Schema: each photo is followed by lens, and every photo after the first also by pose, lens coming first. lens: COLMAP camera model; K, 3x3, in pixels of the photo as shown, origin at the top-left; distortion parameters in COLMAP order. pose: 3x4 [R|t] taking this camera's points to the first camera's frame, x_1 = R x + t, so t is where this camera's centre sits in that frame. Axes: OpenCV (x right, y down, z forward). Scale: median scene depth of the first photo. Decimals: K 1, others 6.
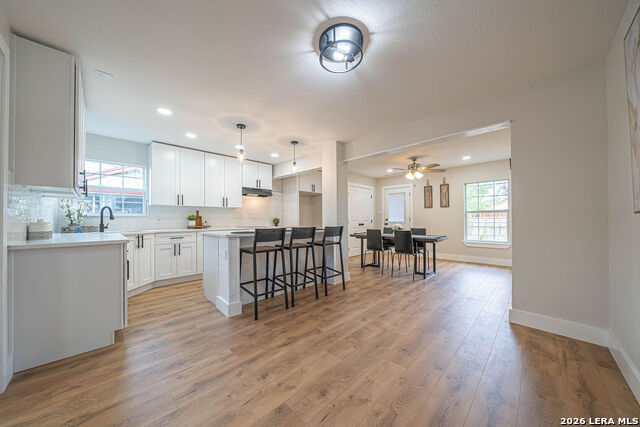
lens RADIAL K [[223.4, 0, 318.3], [0, 223.4, 215.6], [0, 0, 1]] dist [-0.016209, -0.000773]
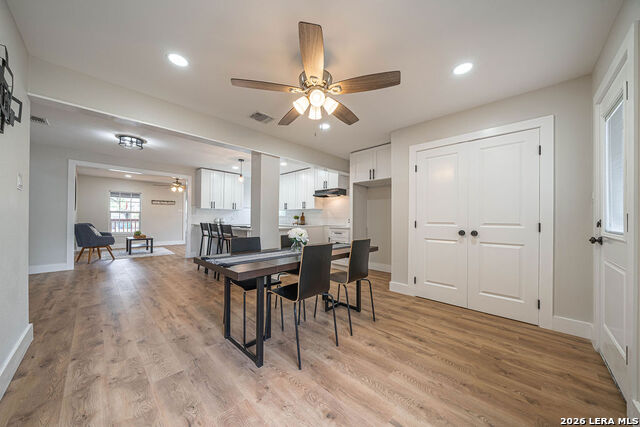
lens RADIAL K [[223.4, 0, 318.5], [0, 223.4, 217.3], [0, 0, 1]] dist [-0.016209, -0.000773]
pose [[-0.000737, -0.006058, -0.999981, 0.918586], [0.009793, 0.999934, -0.006065, 0.018452], [0.999952, -0.009798, -0.000678, 1.137133]]
